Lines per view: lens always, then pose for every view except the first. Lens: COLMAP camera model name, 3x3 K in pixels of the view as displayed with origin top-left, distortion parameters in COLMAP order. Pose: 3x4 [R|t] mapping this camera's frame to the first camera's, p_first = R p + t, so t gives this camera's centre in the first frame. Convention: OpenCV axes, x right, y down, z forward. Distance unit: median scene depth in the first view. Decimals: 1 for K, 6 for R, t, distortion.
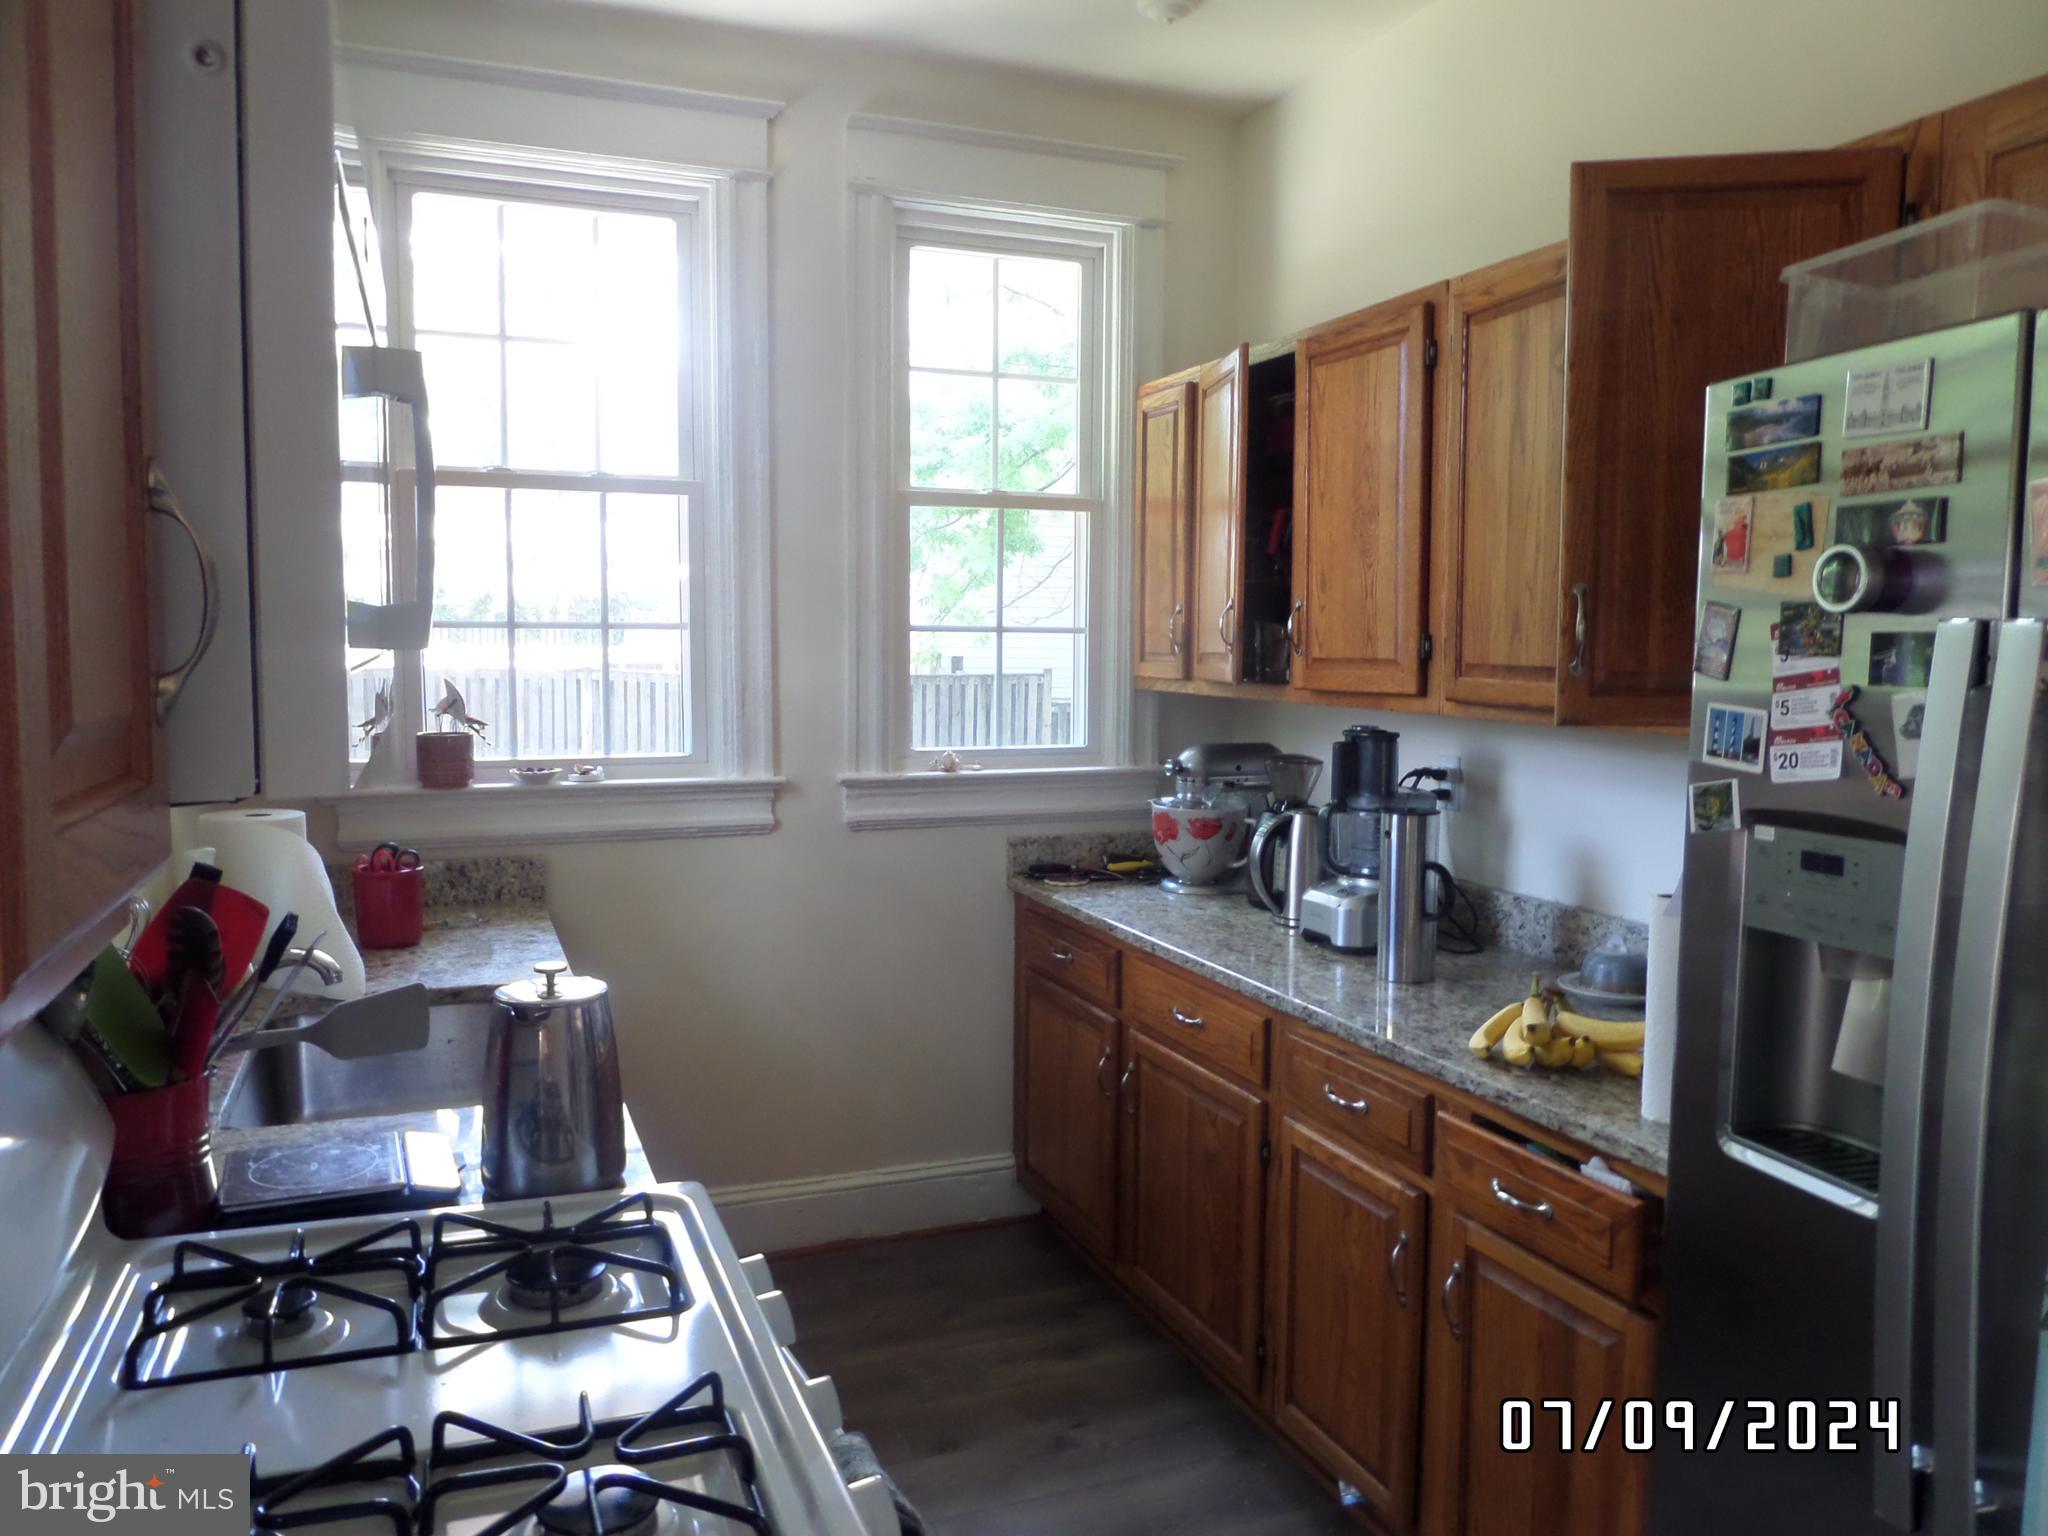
lens RADIAL K [[1535.5, 0, 1024.0], [0, 1535.5, 768.0], [0, 0, 1]] dist [0.002766, 0.001424]
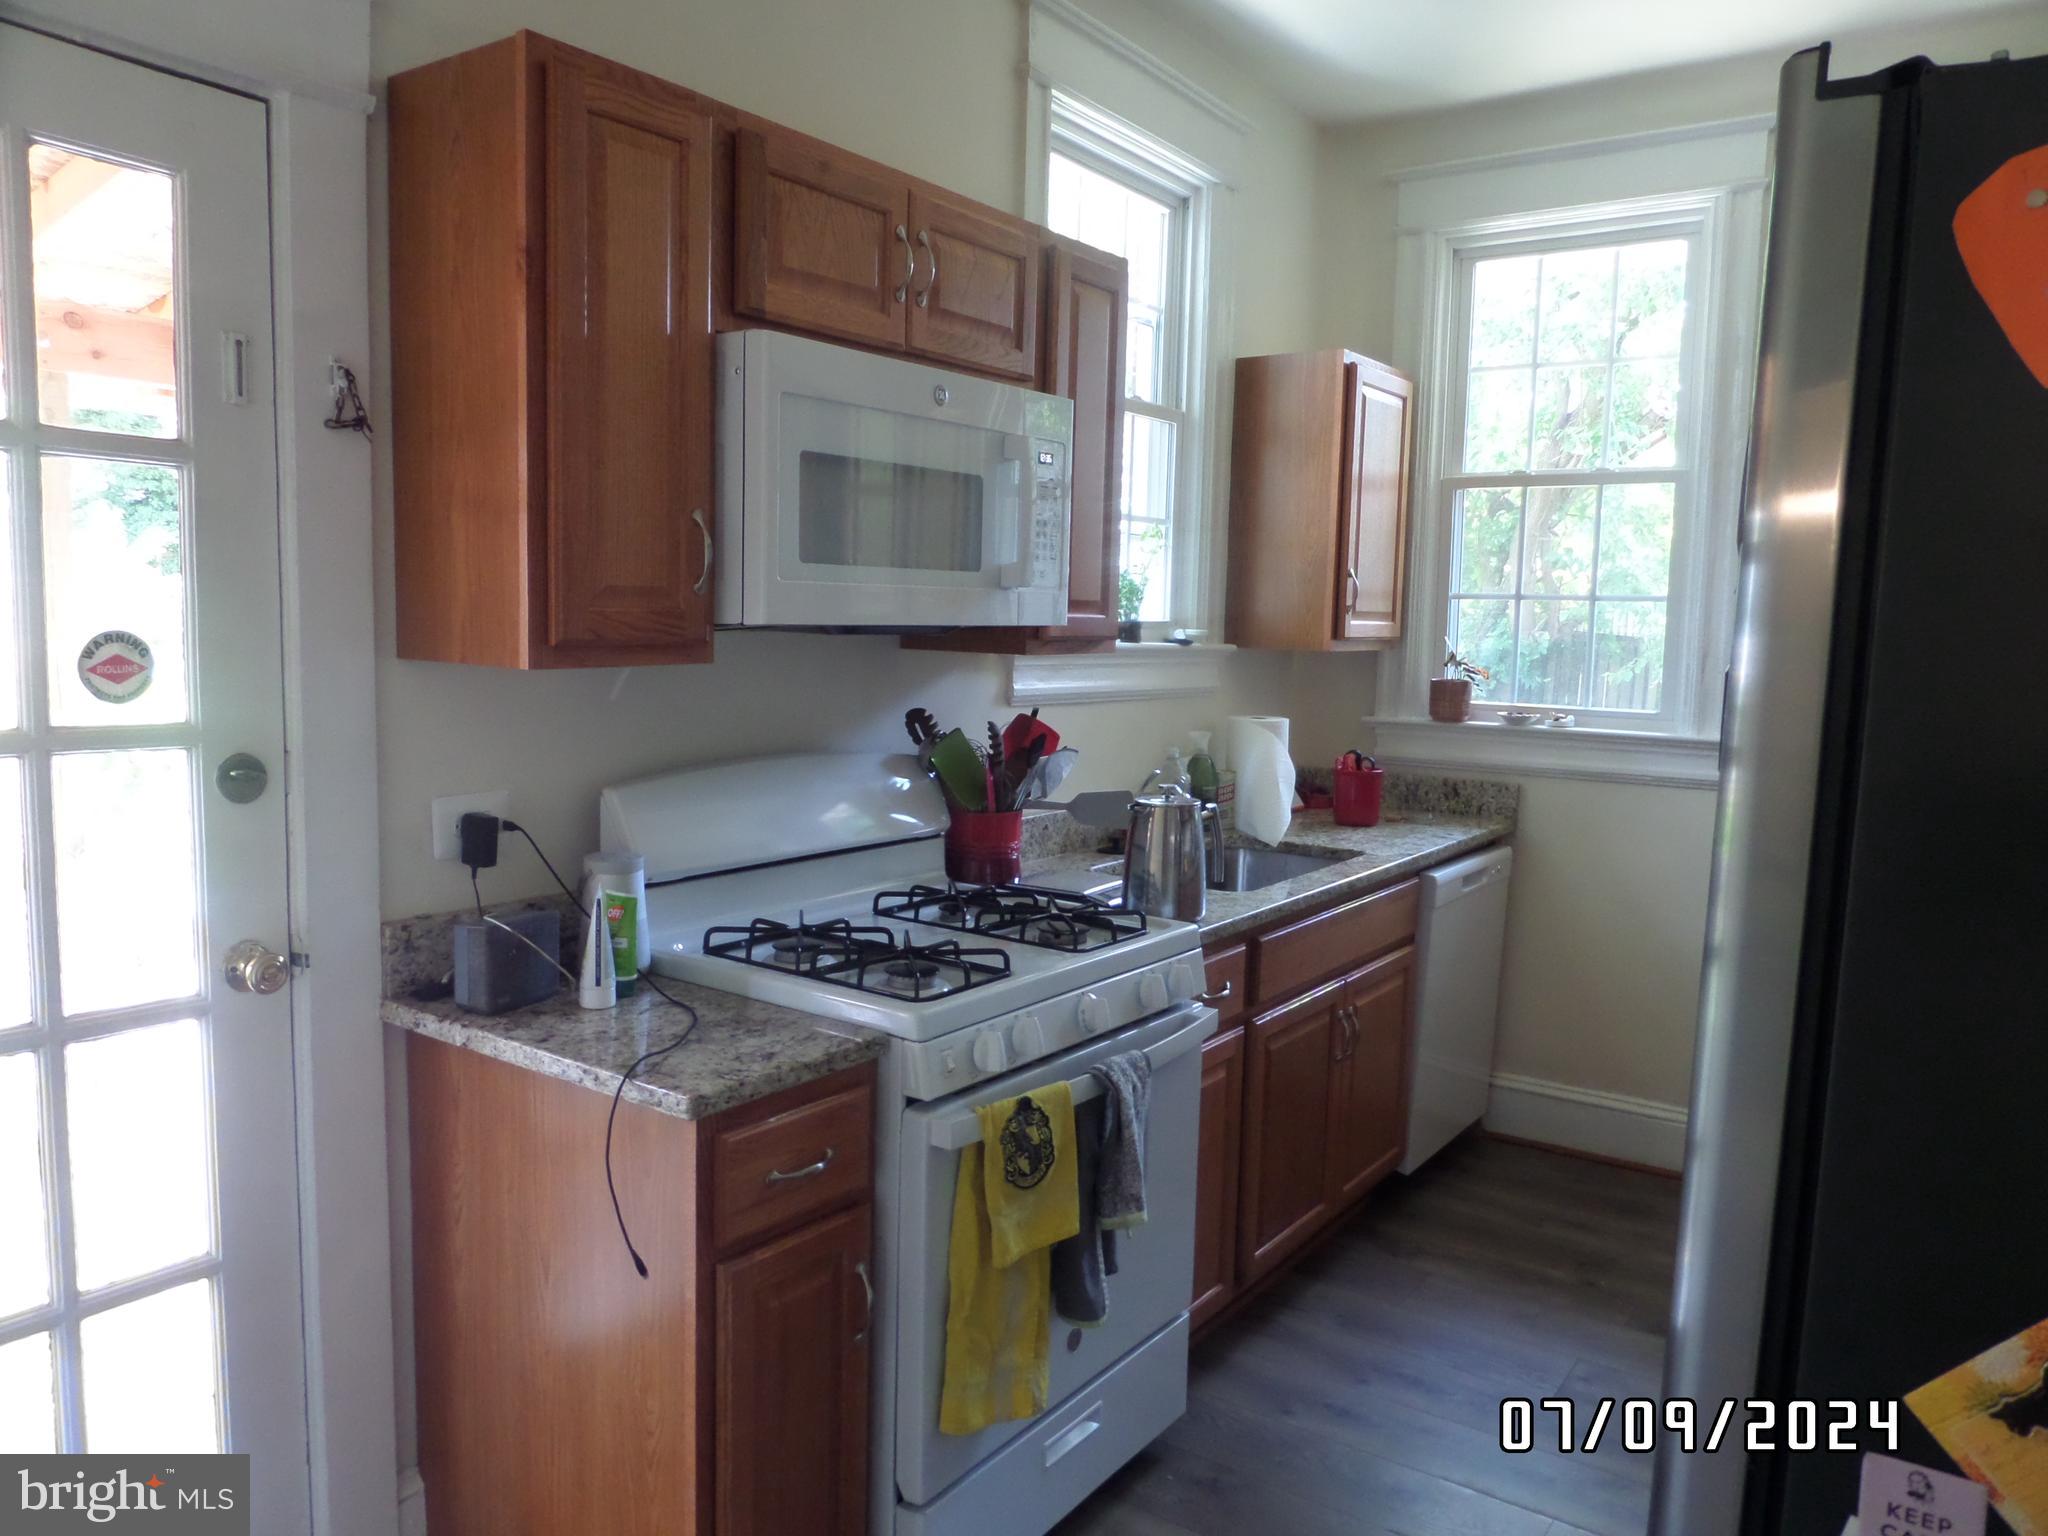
lens RADIAL K [[1498.8, 0, 1024.0], [0, 1498.8, 768.0], [0, 0, 1]] dist [-0.005771, -0.001411]
pose [[0.563547, 0.097885, -0.820264, 0.458733], [-0.085262, 0.994544, 0.060105, 0.005780], [0.821672, 0.036065, 0.568818, -0.014477]]
